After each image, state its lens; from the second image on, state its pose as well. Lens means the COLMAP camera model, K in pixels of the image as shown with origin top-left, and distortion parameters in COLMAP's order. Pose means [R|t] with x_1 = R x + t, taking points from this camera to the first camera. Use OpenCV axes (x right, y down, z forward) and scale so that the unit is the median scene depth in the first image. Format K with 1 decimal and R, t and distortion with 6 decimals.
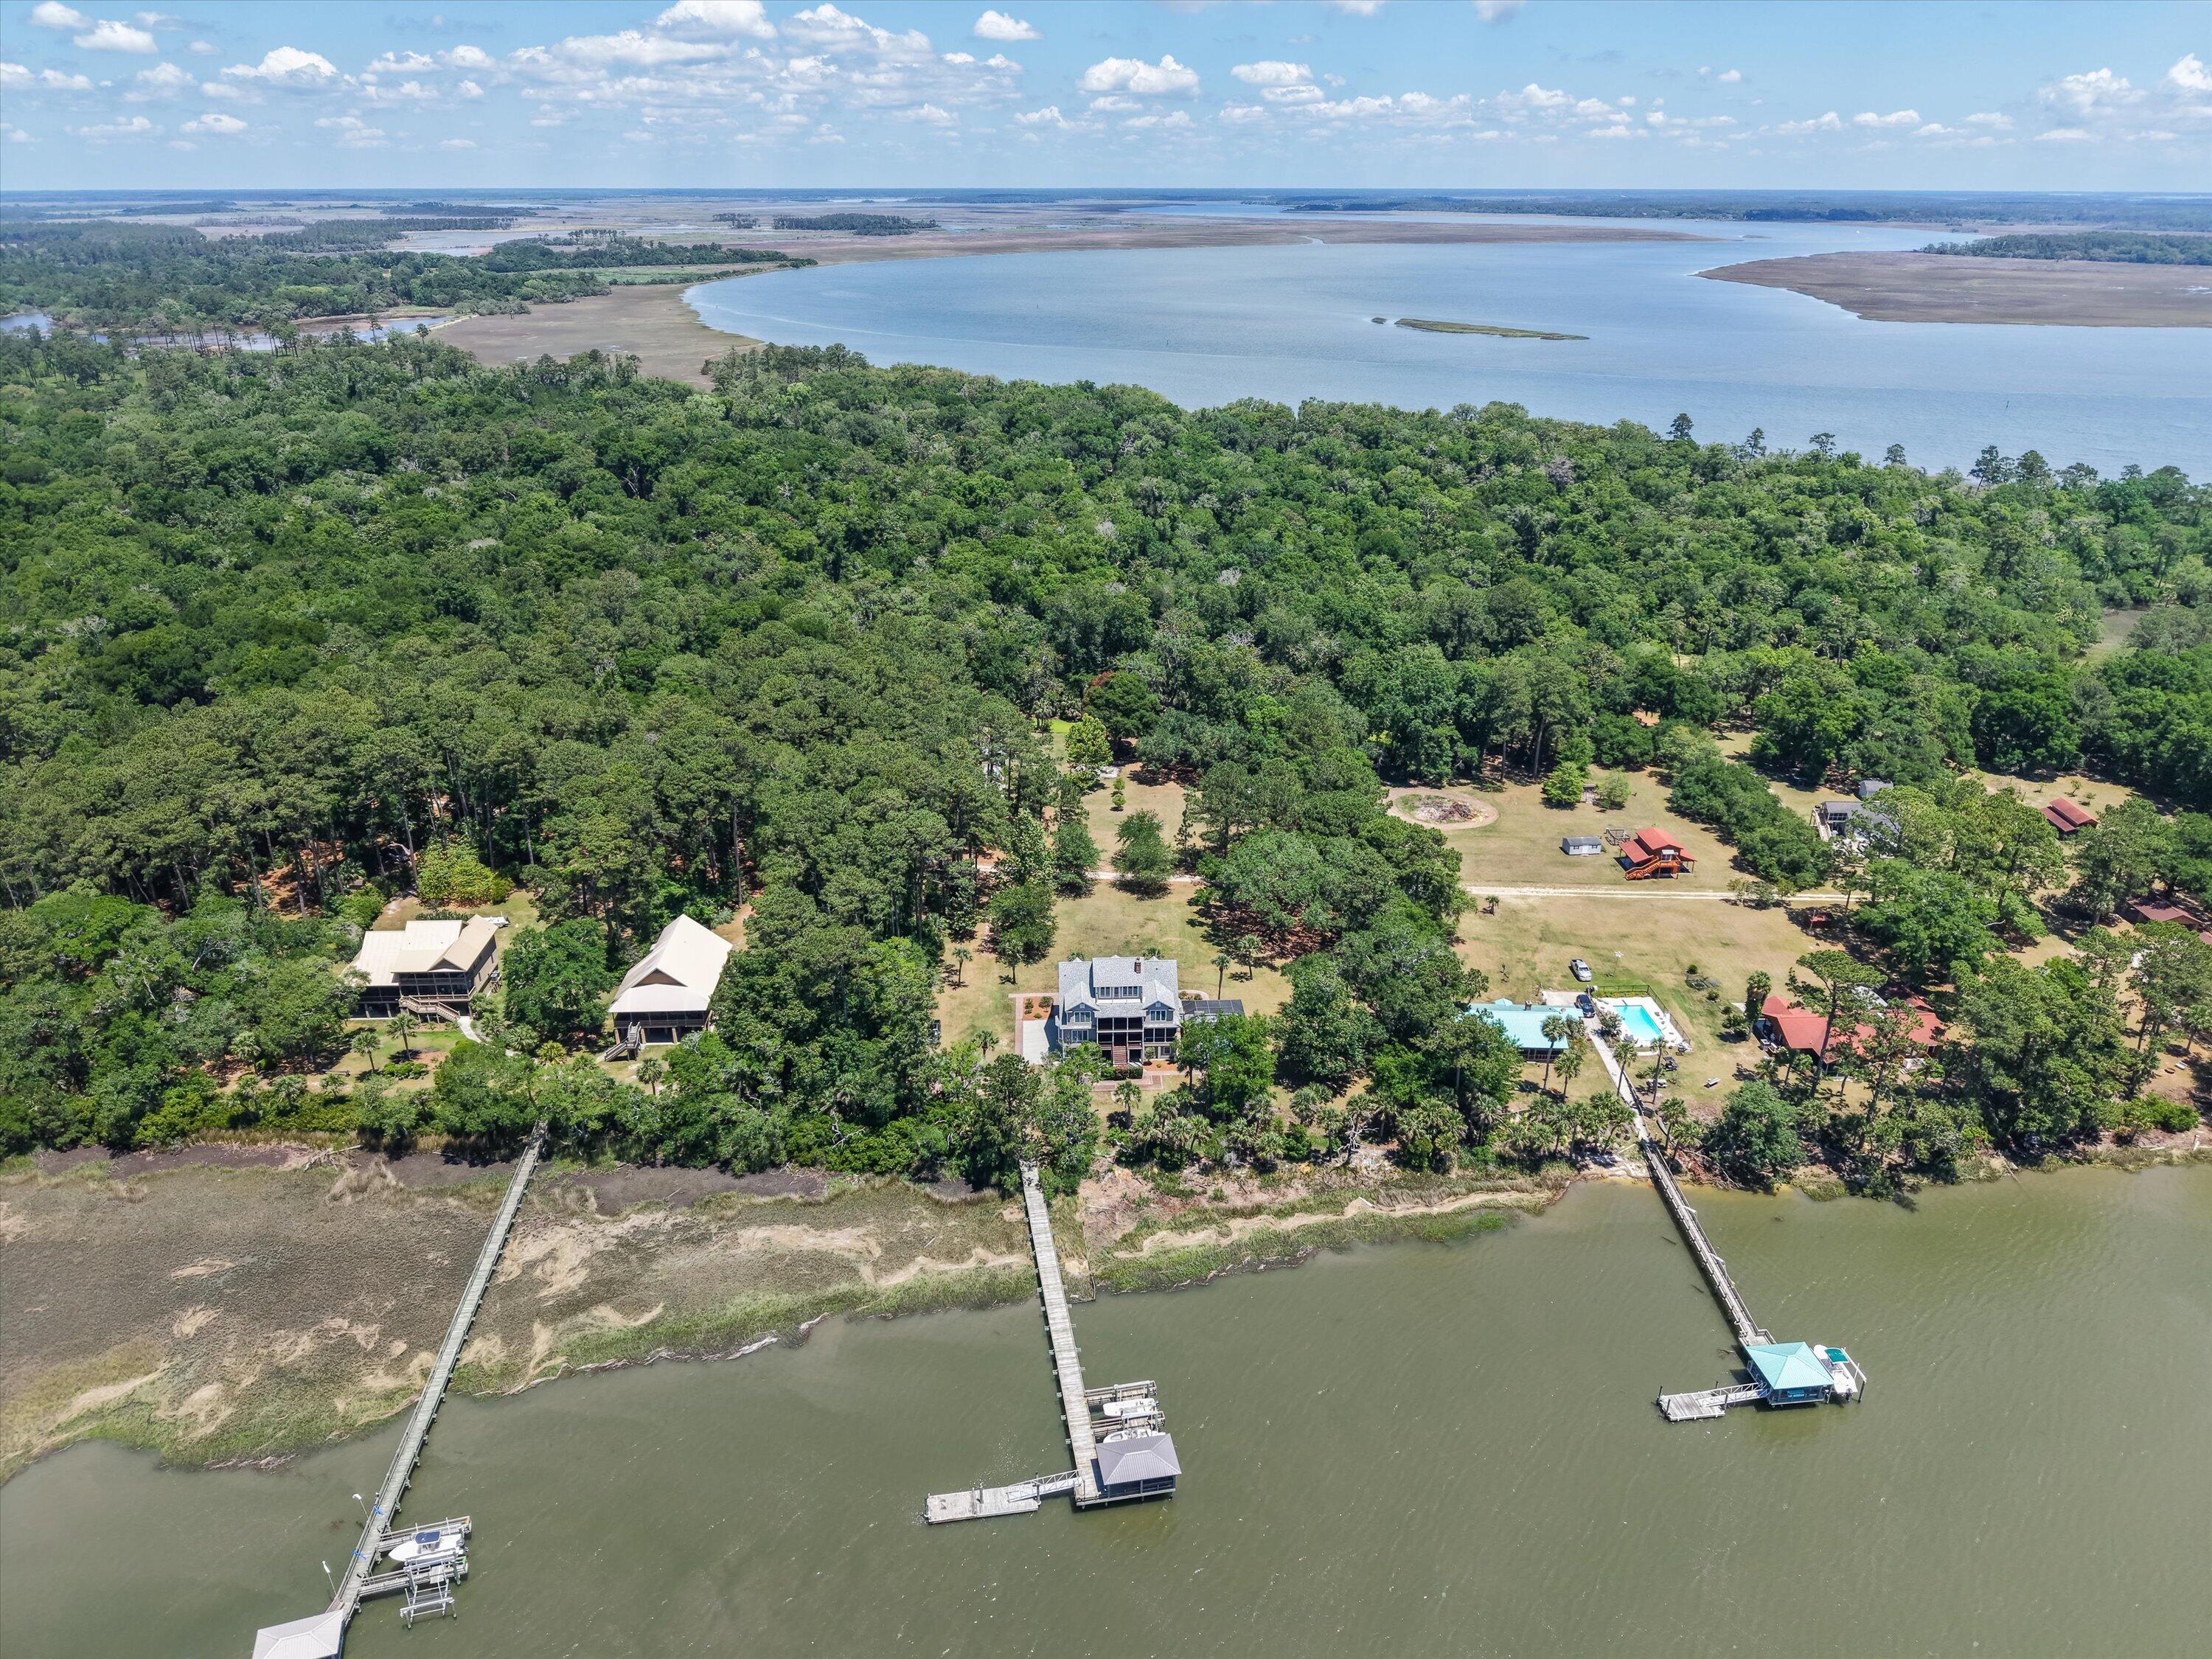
lens RADIAL K [[1535.0, 0, 1084.3], [0, 1535.0, 826.8], [0, 0, 1]] dist [0.128090, -0.000815]
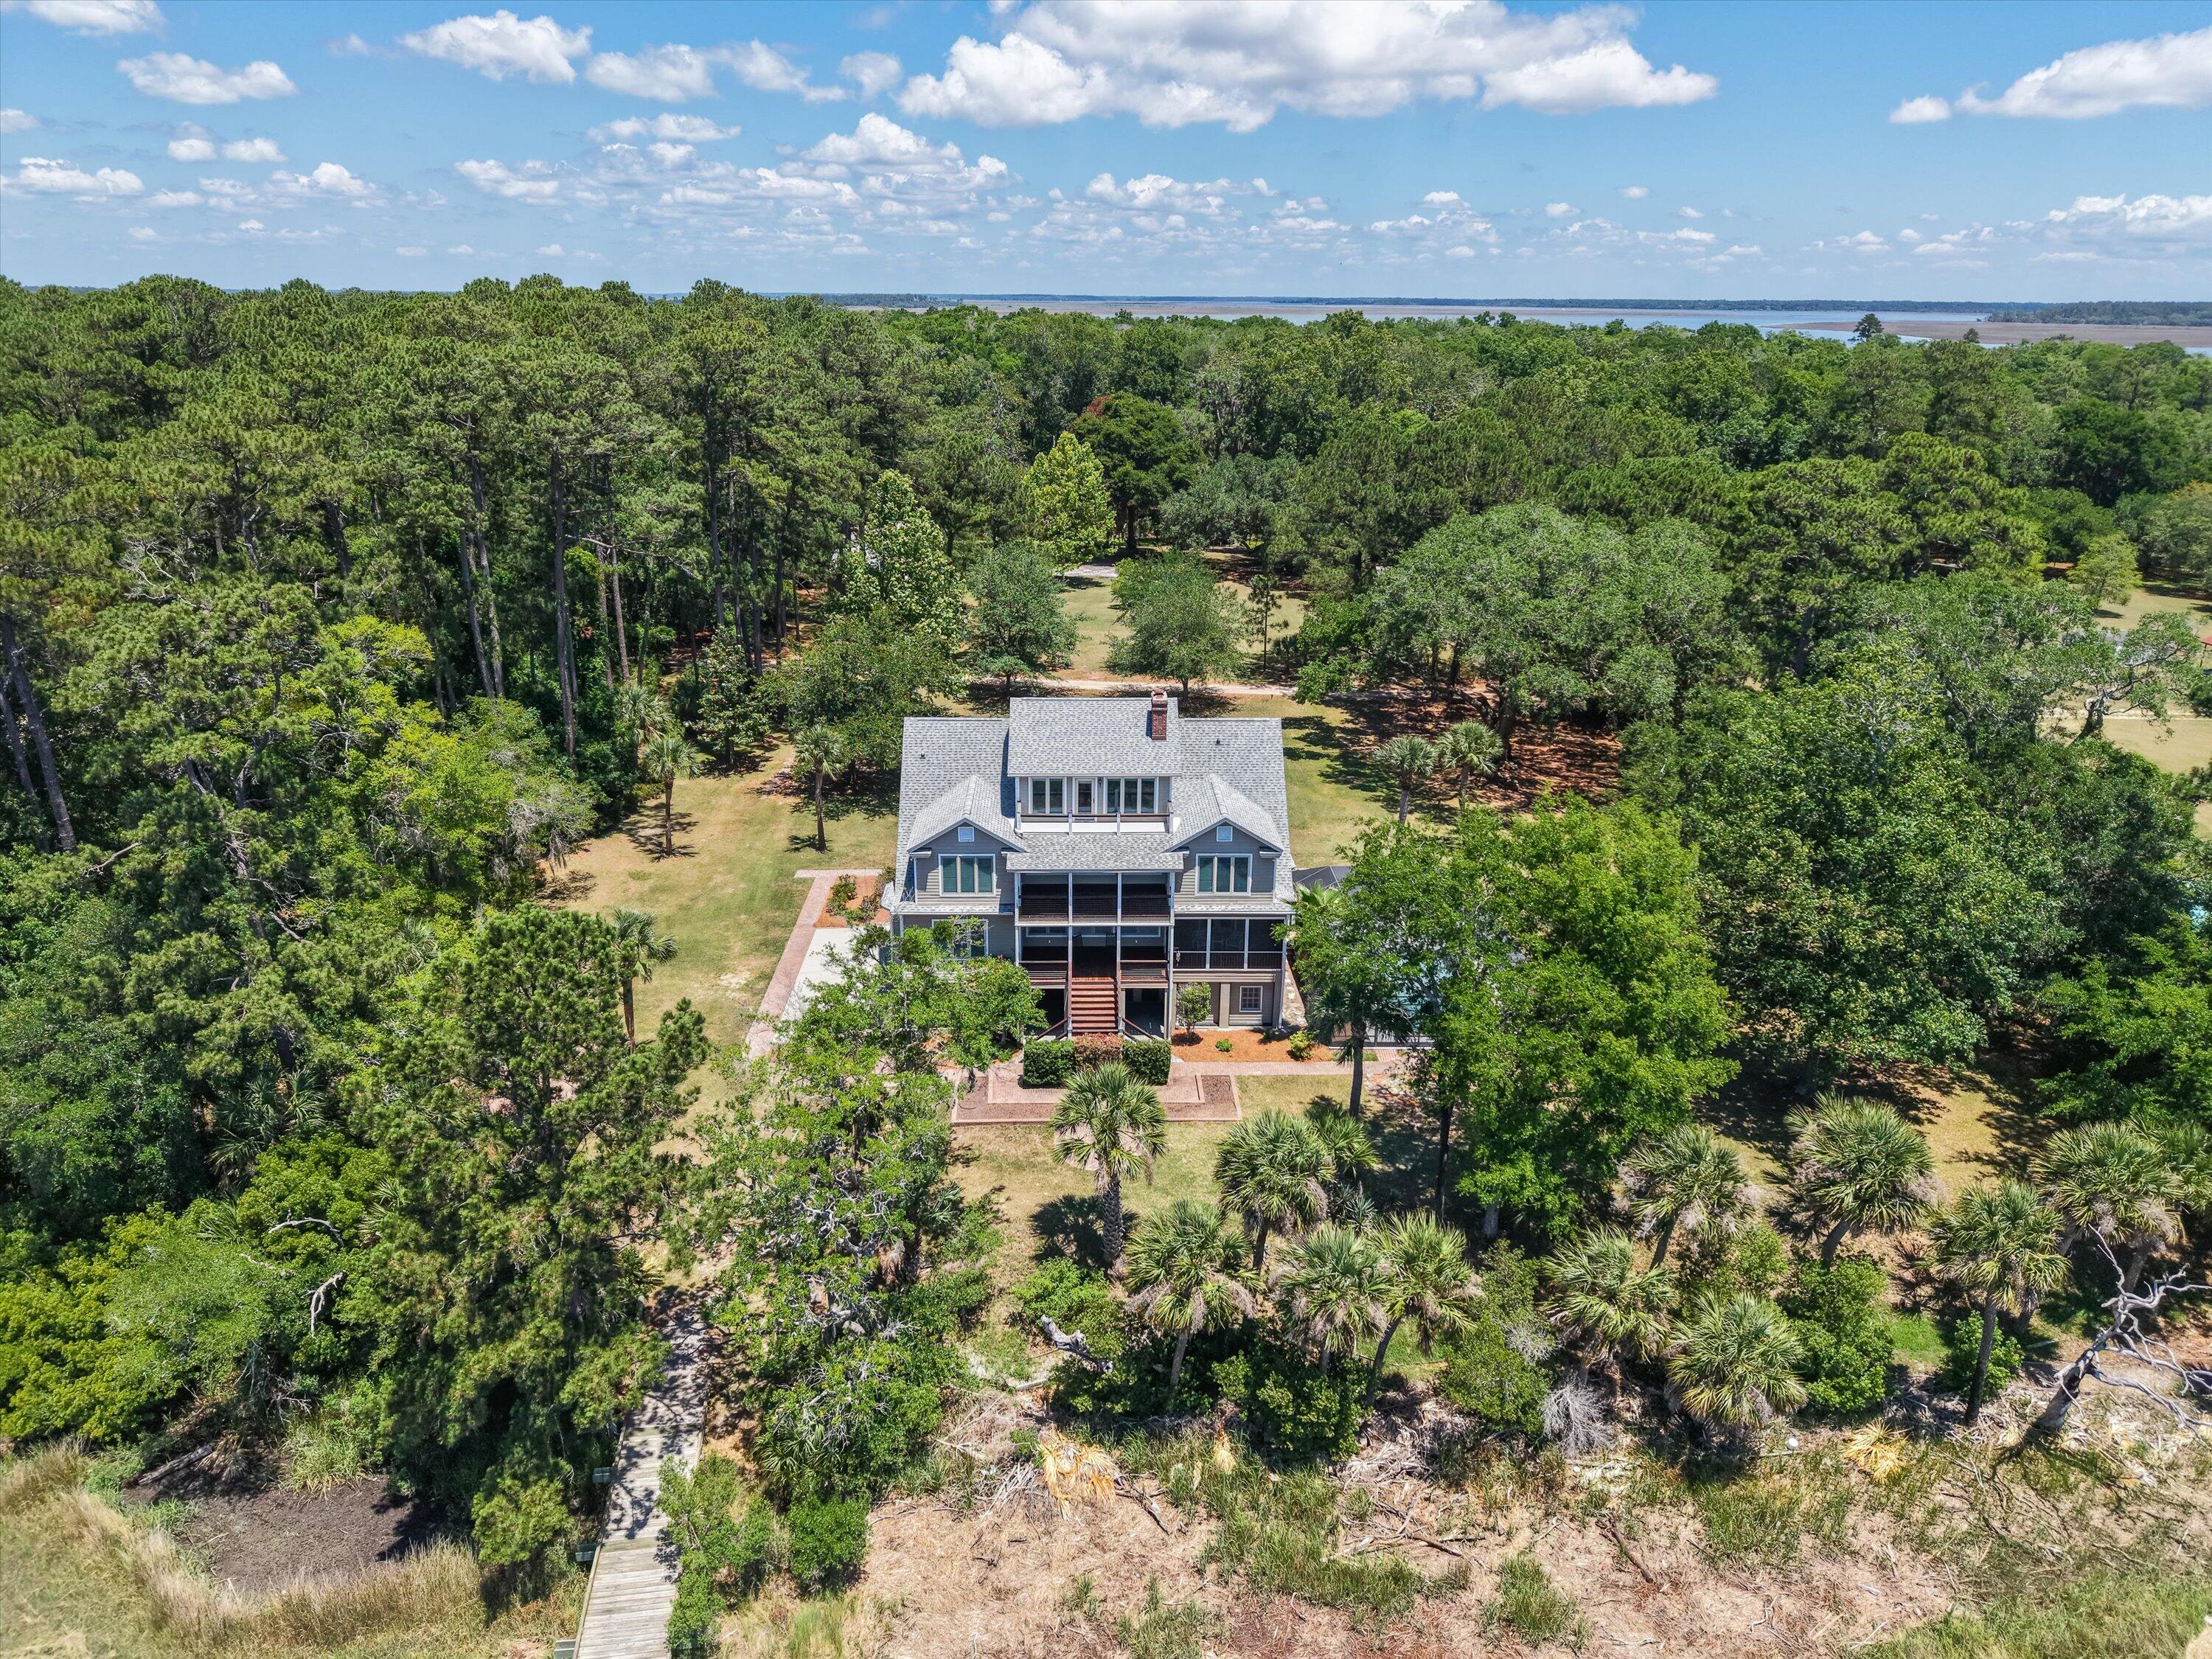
lens RADIAL K [[1498.2, 0, 1088.8], [0, 1498.2, 817.4], [0, 0, 1]] dist [0.005448, -0.004457]
pose [[0.999825, 0.011964, -0.014396, 0.028255], [-0.013004, 0.997140, -0.074453, 0.144763], [0.013464, 0.074627, 0.997121, 0.770486]]
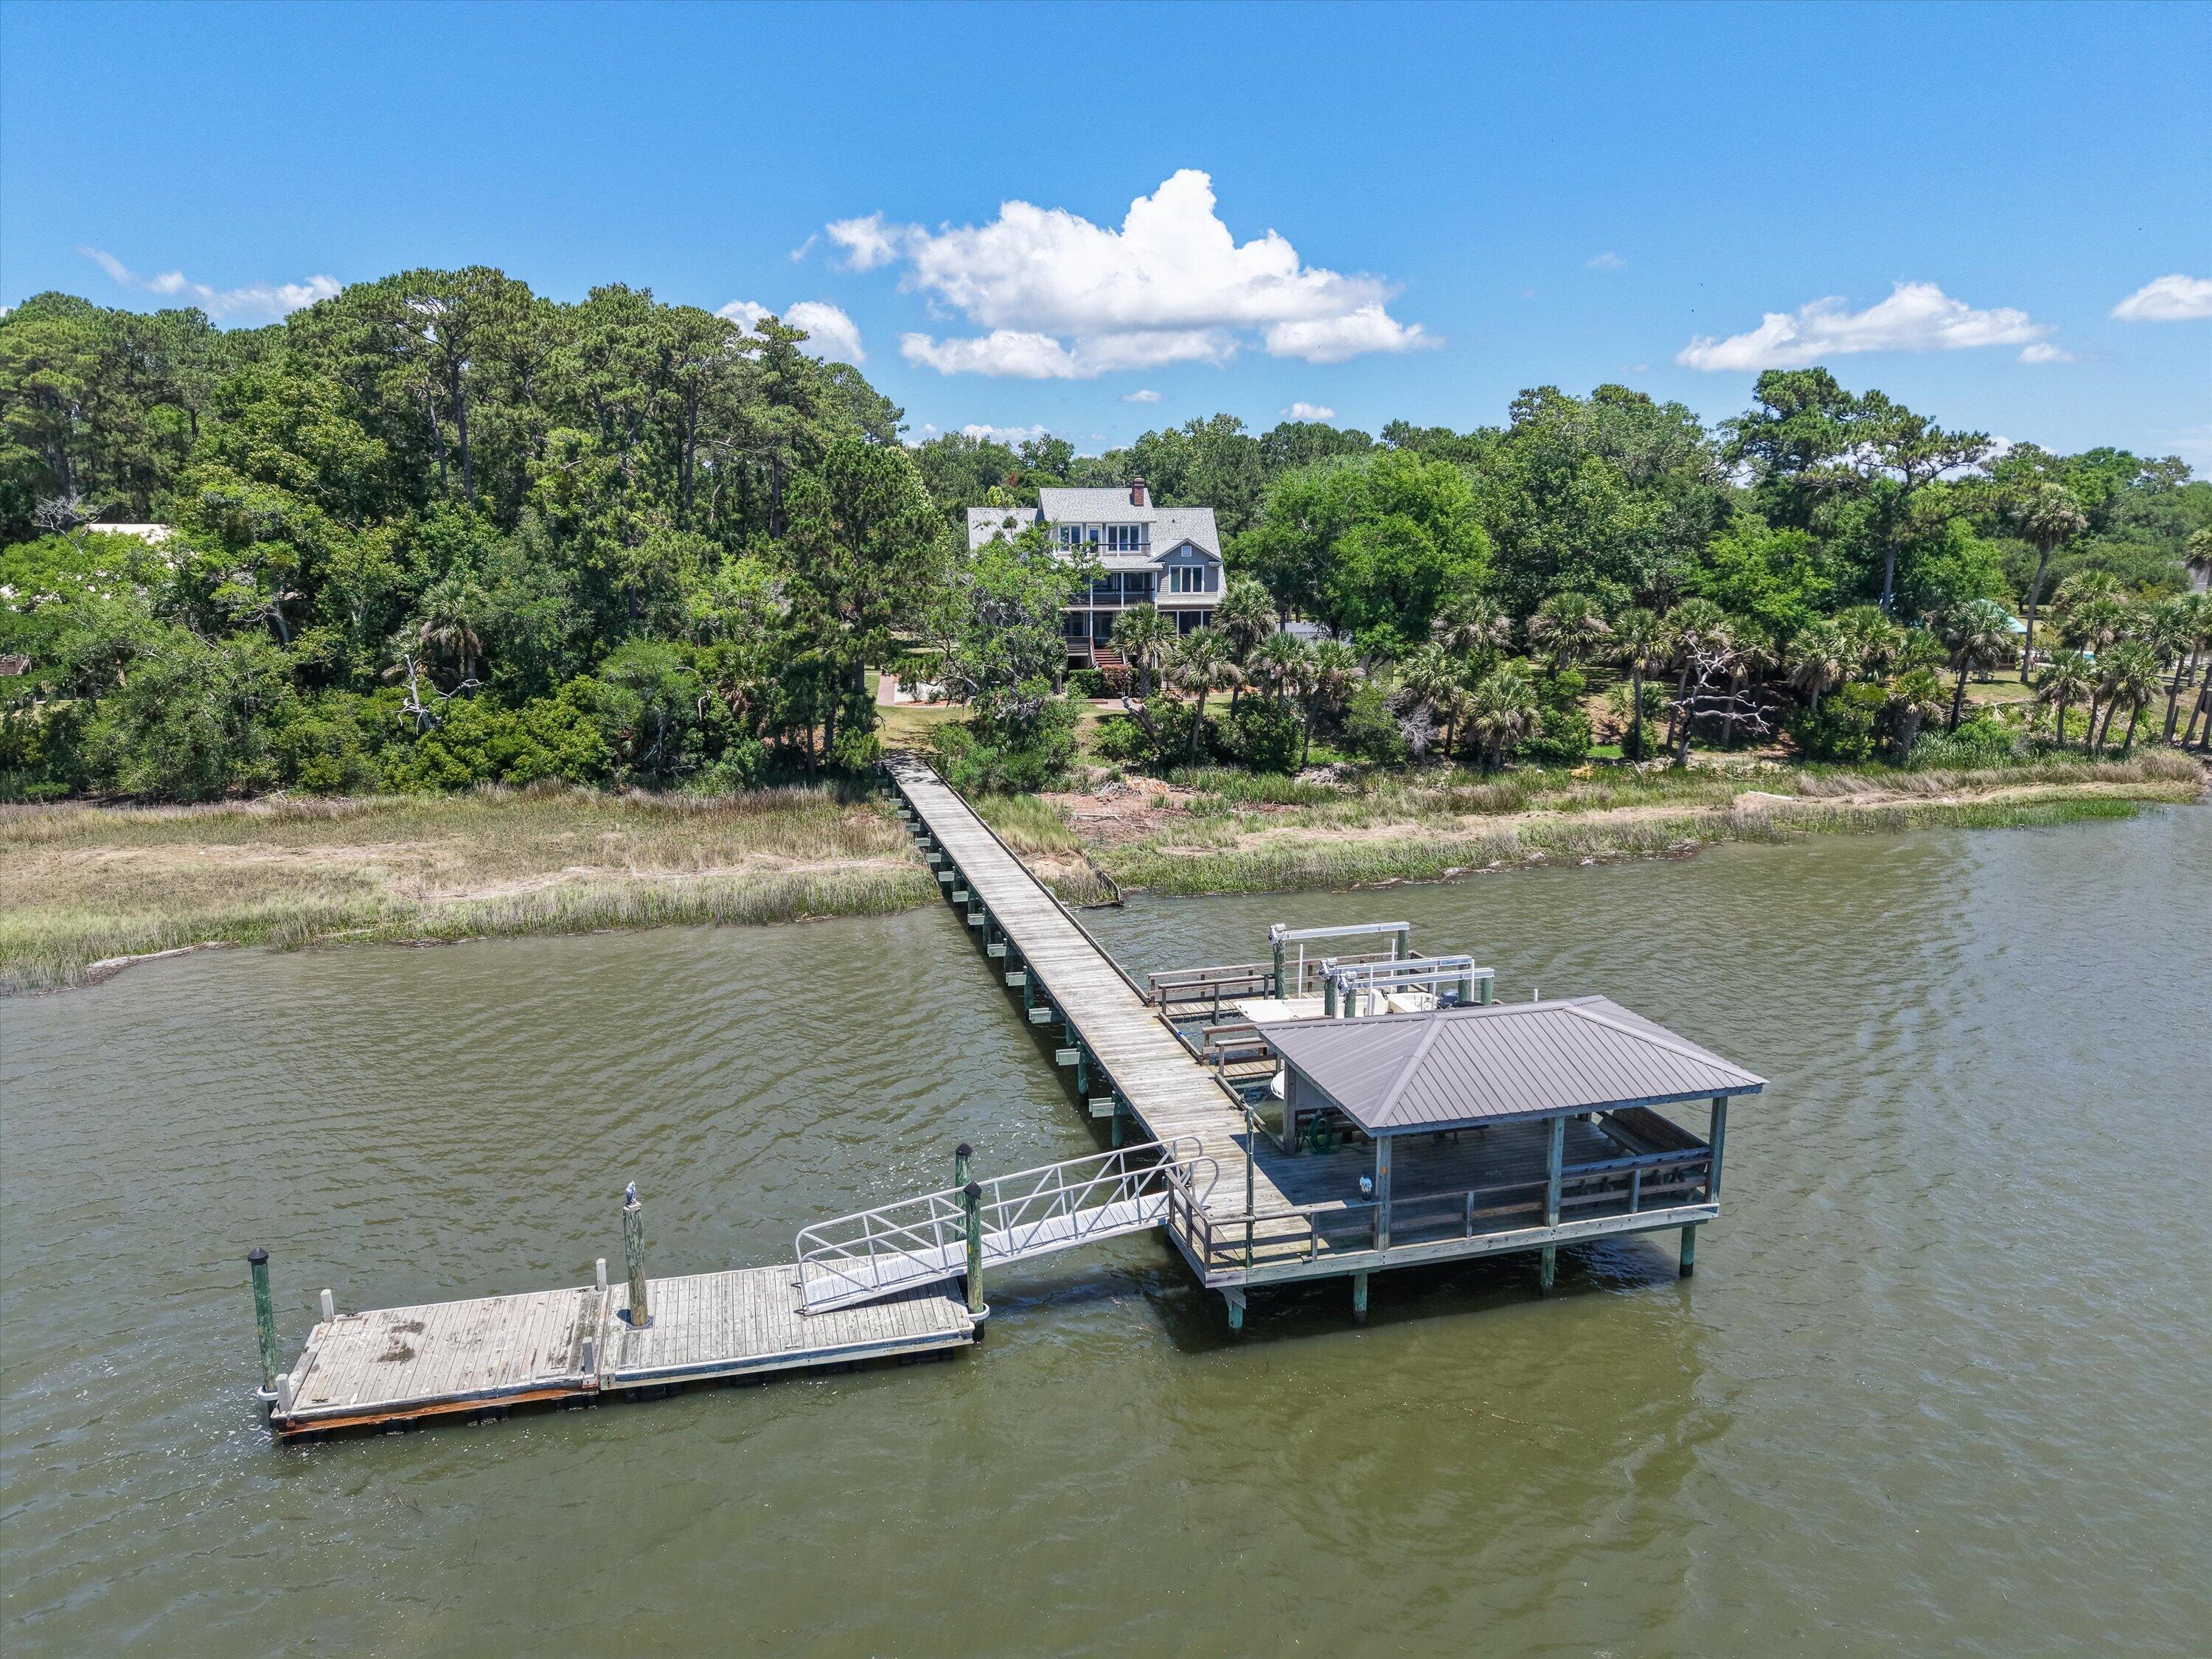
lens RADIAL K [[1498.2, 0, 1088.8], [0, 1498.2, 817.4], [0, 0, 1]] dist [0.005448, -0.004457]
pose [[0.996276, -0.013608, 0.085136, -0.022544], [0.031469, 0.976732, -0.212141, 0.311789], [-0.080268, 0.214031, 0.973523, 0.625635]]
